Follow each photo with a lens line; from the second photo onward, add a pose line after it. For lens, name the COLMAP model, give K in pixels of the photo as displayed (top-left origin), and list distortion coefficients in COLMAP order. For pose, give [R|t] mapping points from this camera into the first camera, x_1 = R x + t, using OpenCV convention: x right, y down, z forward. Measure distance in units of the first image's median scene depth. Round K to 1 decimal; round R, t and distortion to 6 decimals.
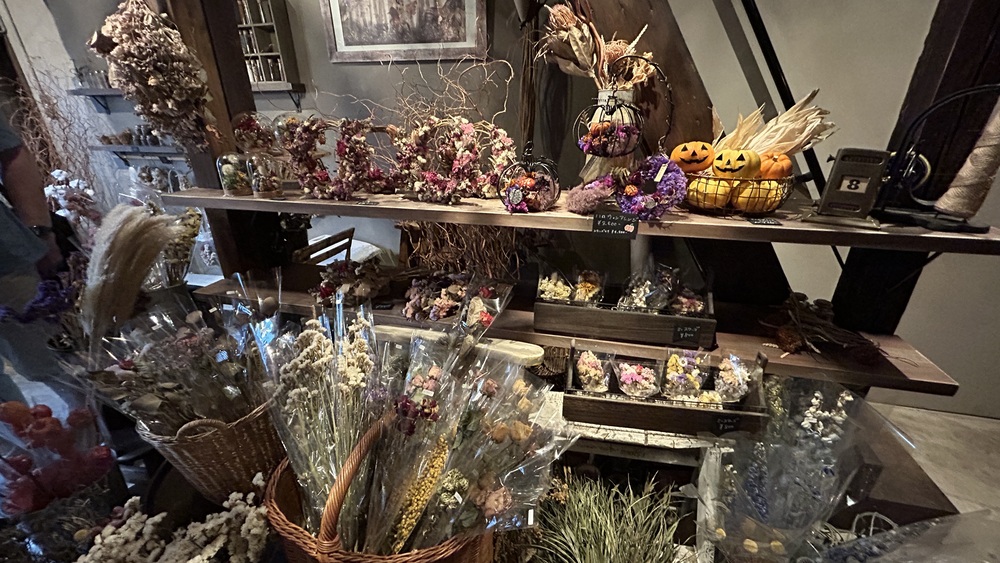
lens RADIAL K [[414.1, 0, 500.0], [0, 414.1, 284.1], [0, 0, 1]] dist [-0.003384, -0.000223]
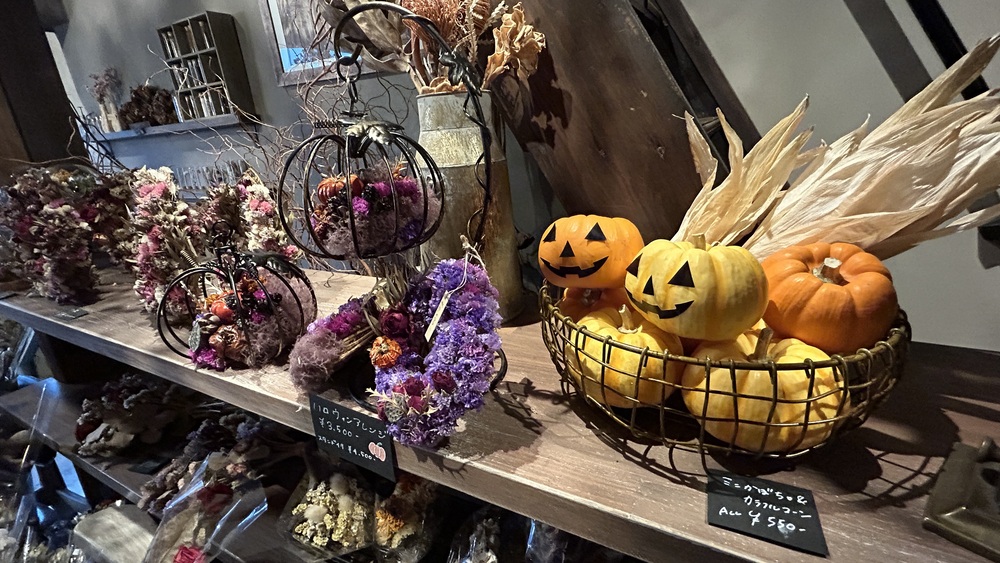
lens RADIAL K [[453.7, 0, 500.1], [0, 453.7, 275.0], [0, 0, 1]] dist [-0.003319, -0.000354]
pose [[0.966337, 0.016779, -0.256732, 0.436554], [-0.035680, 0.996969, -0.069140, -0.225865], [0.254793, 0.075972, 0.964006, 0.519410]]
